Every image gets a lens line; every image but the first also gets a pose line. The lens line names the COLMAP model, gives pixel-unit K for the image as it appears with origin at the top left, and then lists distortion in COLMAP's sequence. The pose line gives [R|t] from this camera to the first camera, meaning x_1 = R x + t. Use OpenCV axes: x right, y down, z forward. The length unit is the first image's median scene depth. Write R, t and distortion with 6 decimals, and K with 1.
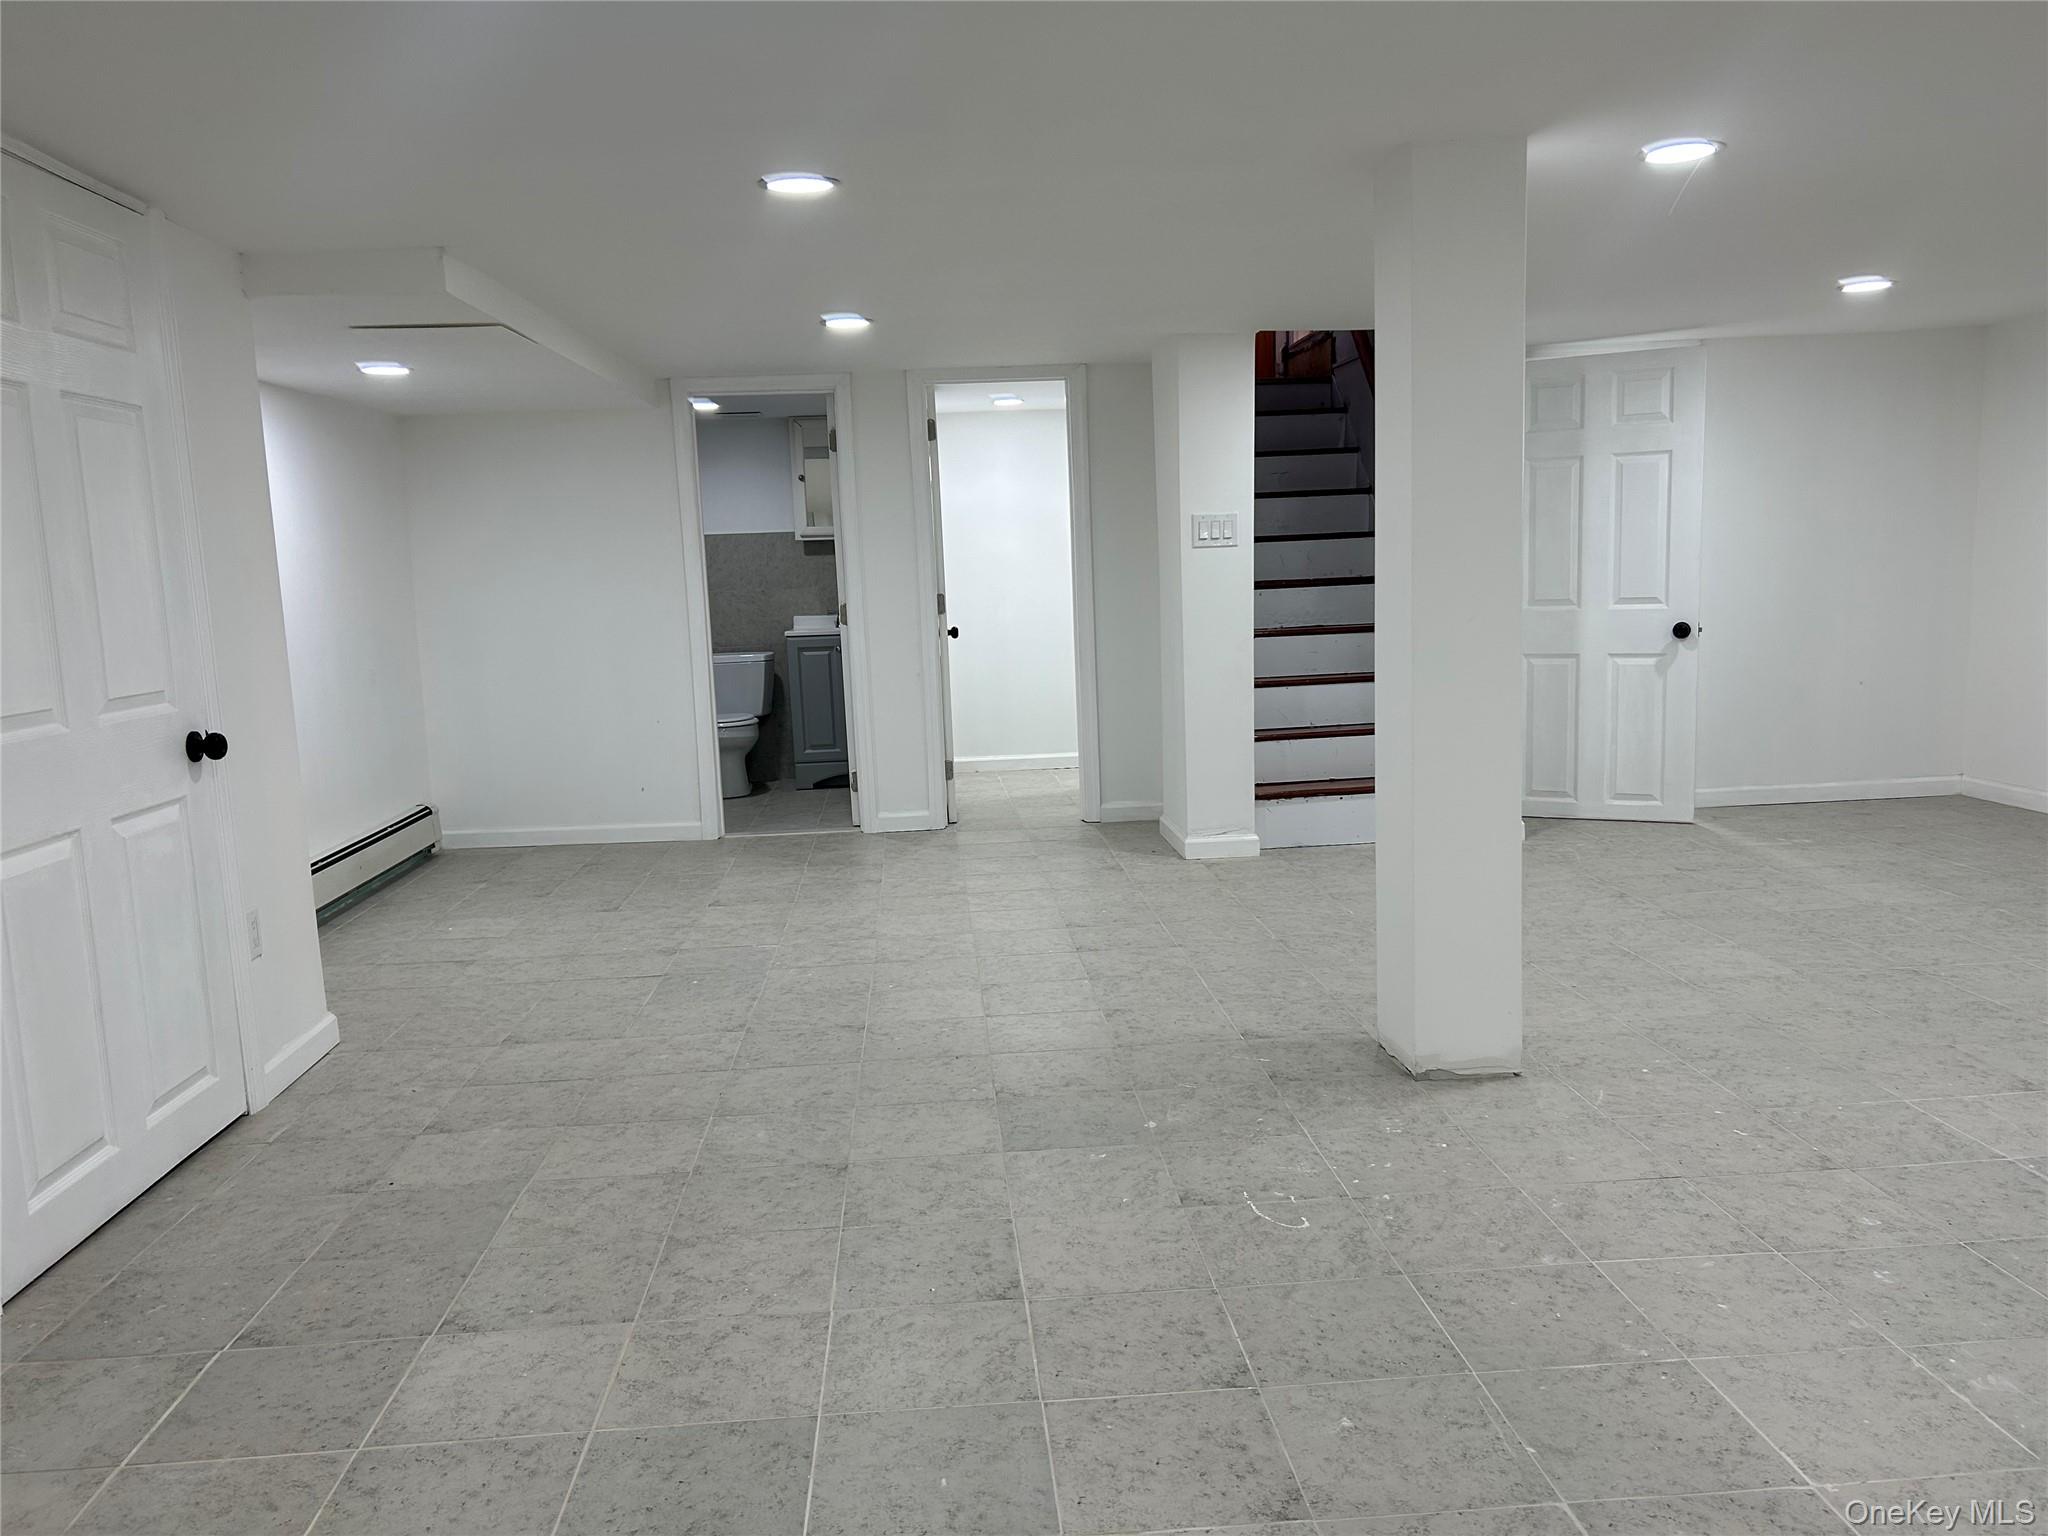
lens RADIAL K [[1552.3, 0, 1021.5], [0, 1552.3, 762.8], [0, 0, 1]] dist [0.109299, -0.027089]
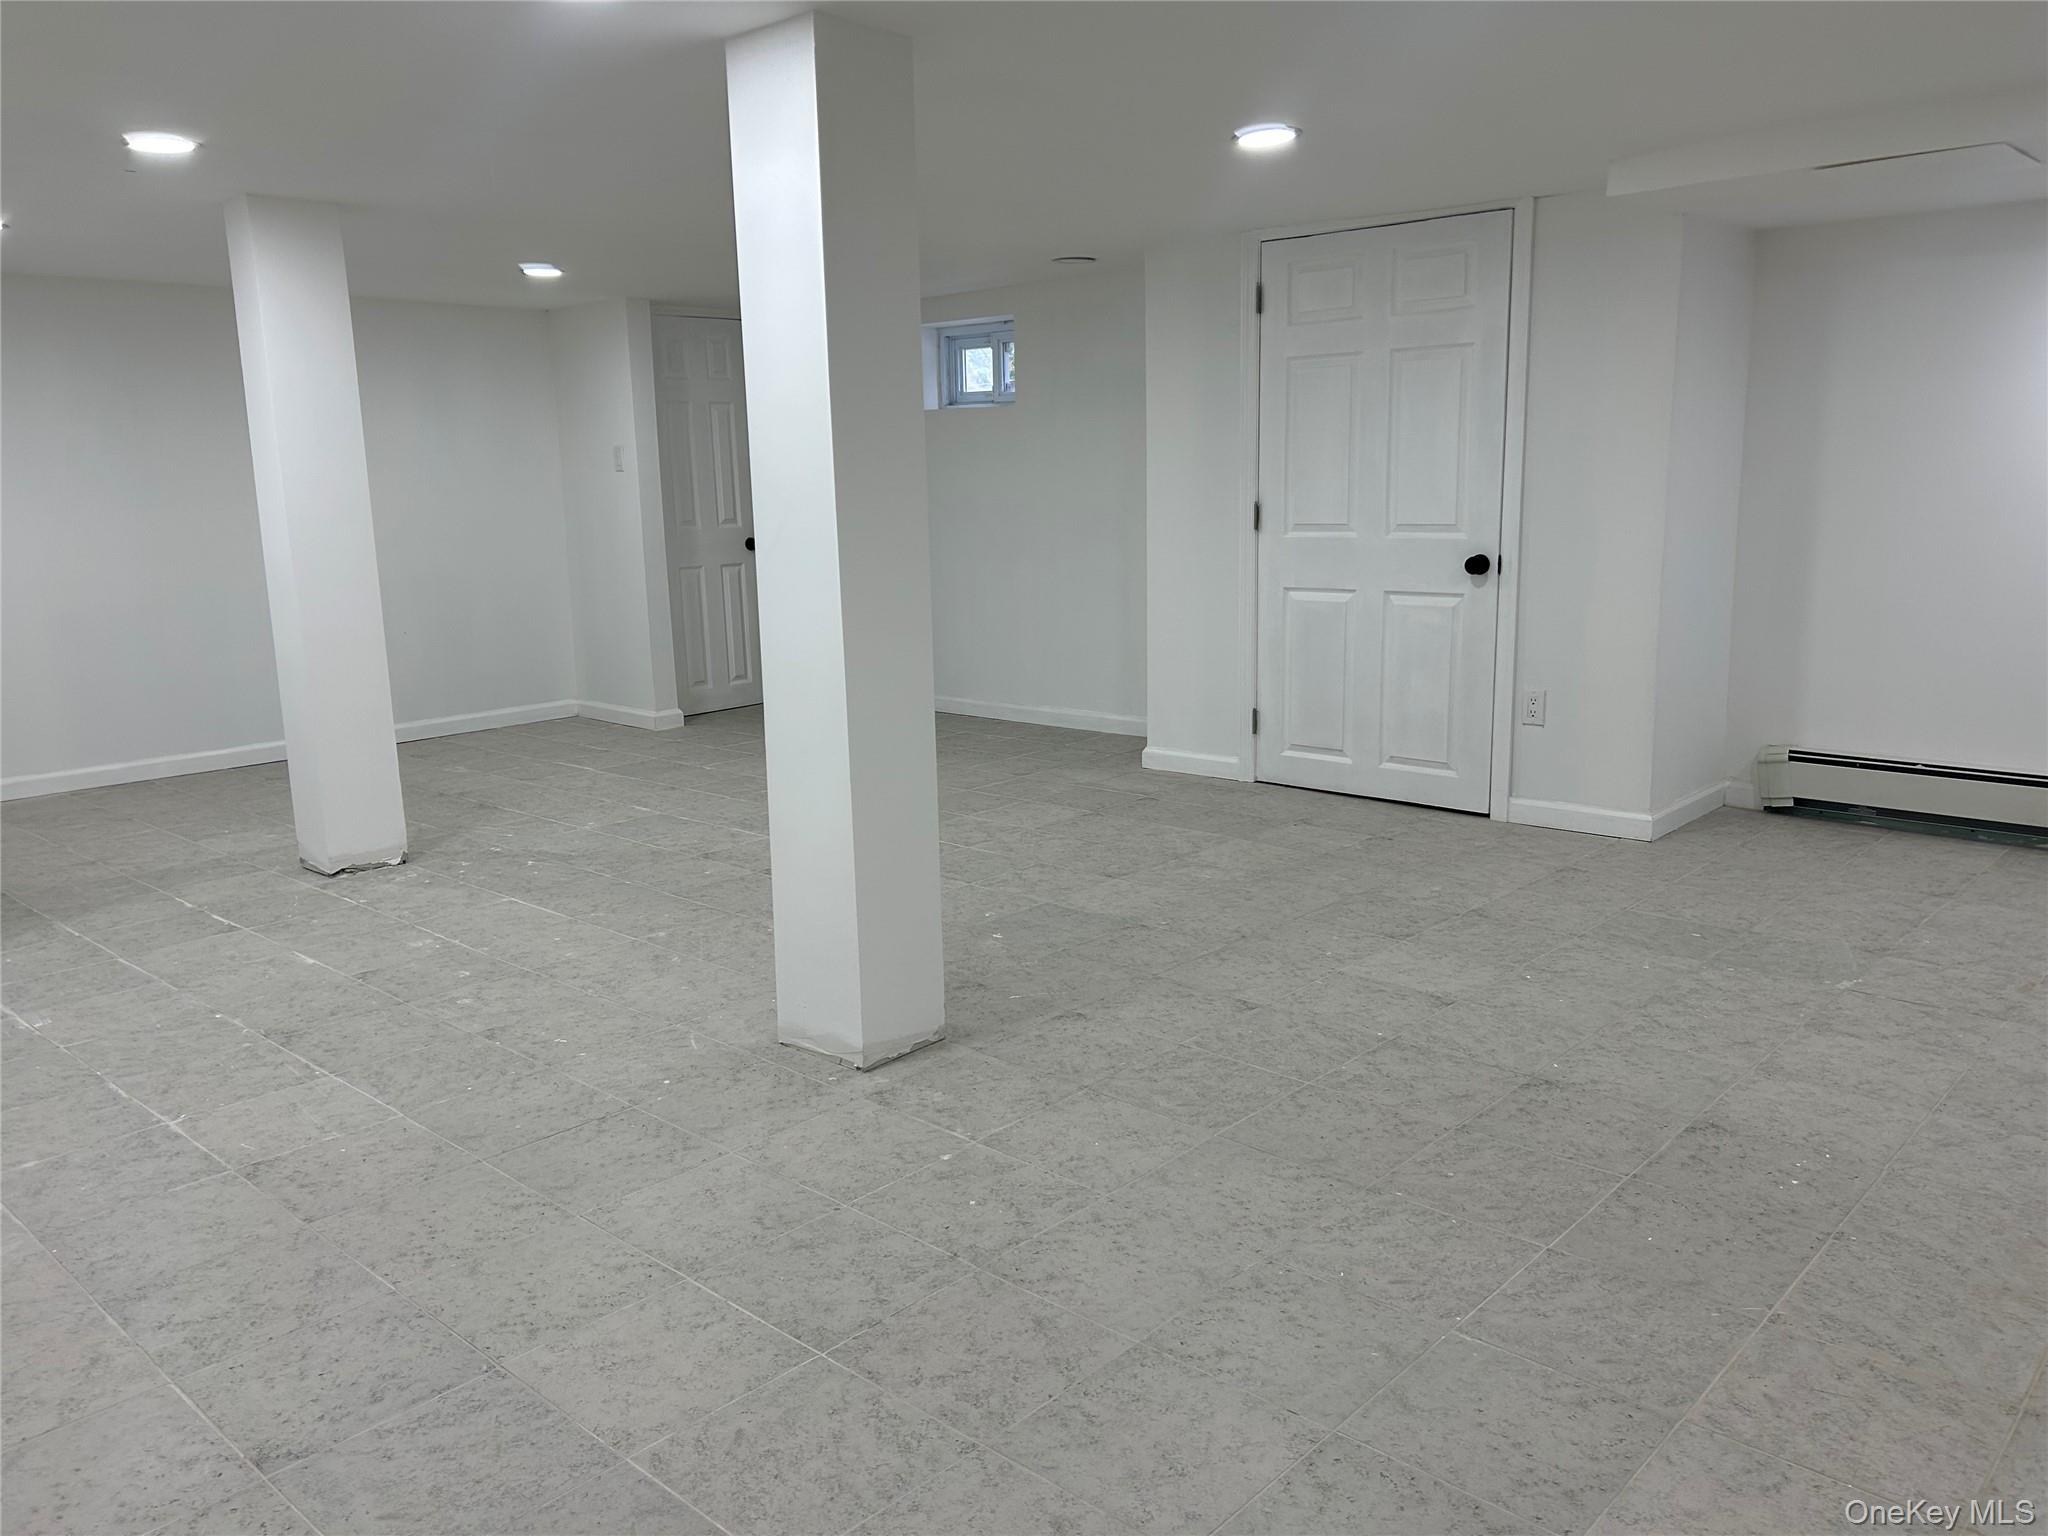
lens RADIAL K [[1552.3, 0, 1024.3], [0, 1552.3, 785.9], [0, 0, 1]] dist [0.109299, -0.027089]
pose [[-0.728035, 0.185499, -0.659966, 0.865897], [-0.045365, 0.947549, 0.316375, -0.274941], [0.684038, 0.260271, -0.681434, 1.837422]]
